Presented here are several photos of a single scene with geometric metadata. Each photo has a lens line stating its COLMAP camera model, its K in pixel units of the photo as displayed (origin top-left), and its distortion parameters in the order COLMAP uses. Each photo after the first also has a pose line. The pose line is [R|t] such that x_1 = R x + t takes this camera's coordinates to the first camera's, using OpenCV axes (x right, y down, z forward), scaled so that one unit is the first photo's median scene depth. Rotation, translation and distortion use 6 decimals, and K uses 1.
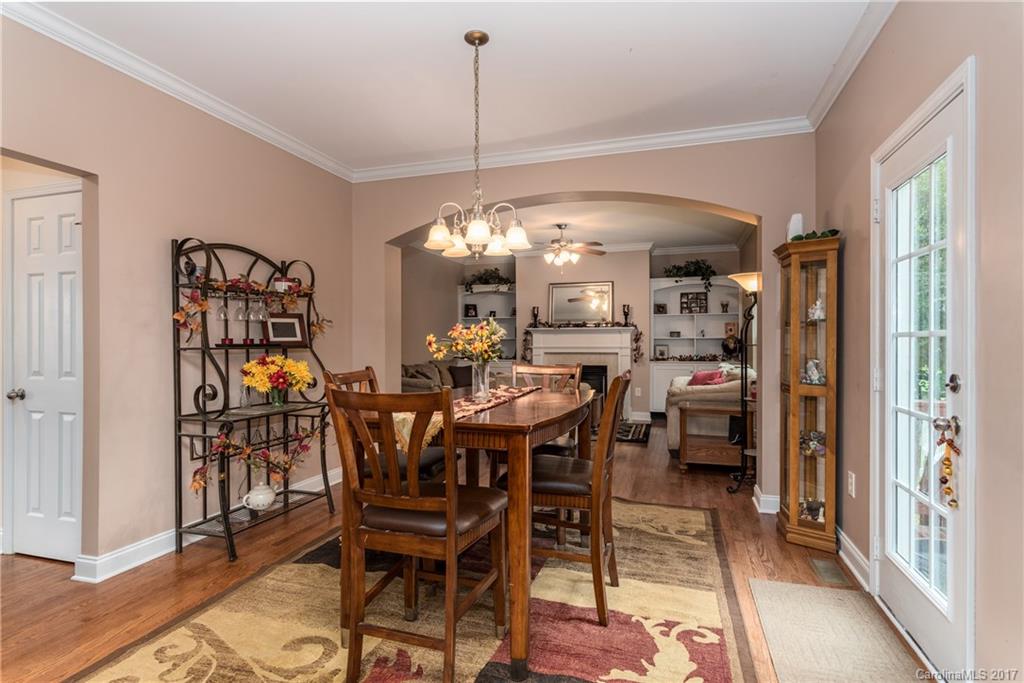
lens RADIAL K [[530.2, 0, 508.2], [0, 530.2, 338.9], [0, 0, 1]] dist [-0.001330, 0.002389]
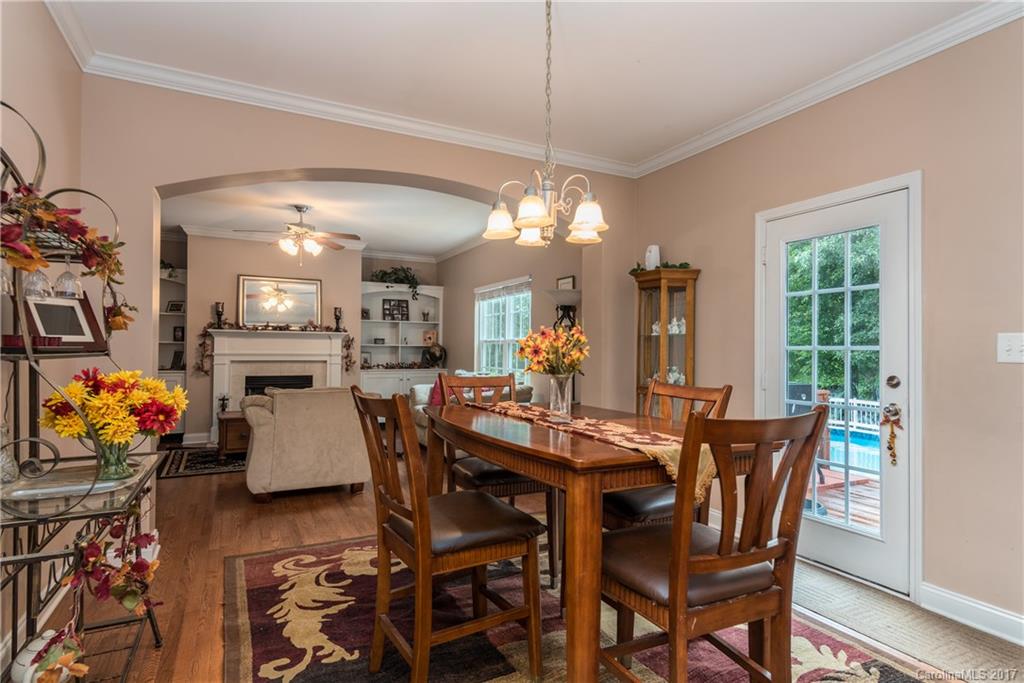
lens RADIAL K [[530.2, 0, 508.7], [0, 530.2, 344.8], [0, 0, 1]] dist [-0.001330, 0.002389]
pose [[0.698349, 0.015953, 0.715579, -0.215843], [-0.014876, 0.999859, -0.007773, 0.001898], [-0.715603, -0.005216, 0.698488, 0.154174]]
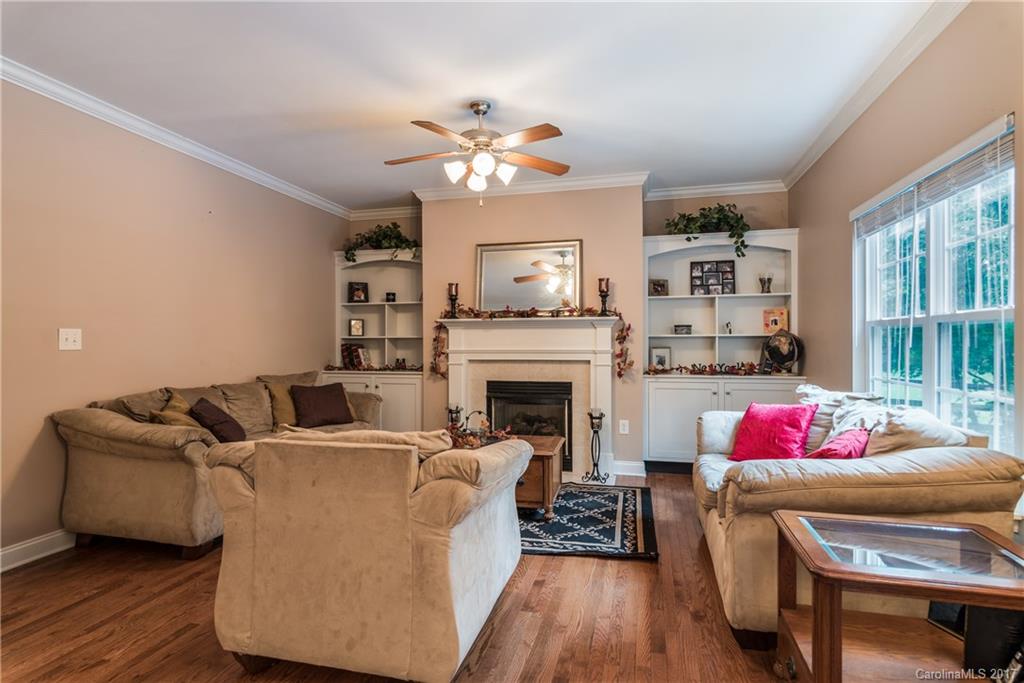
lens RADIAL K [[530.2, 0, 514.1], [0, 530.2, 340.4], [0, 0, 1]] dist [-0.001330, 0.002389]
pose [[0.997285, -0.001182, 0.073635, 0.078592], [0.000957, 0.999995, 0.003089, 0.001909], [-0.073638, -0.003010, 0.997280, 0.413629]]
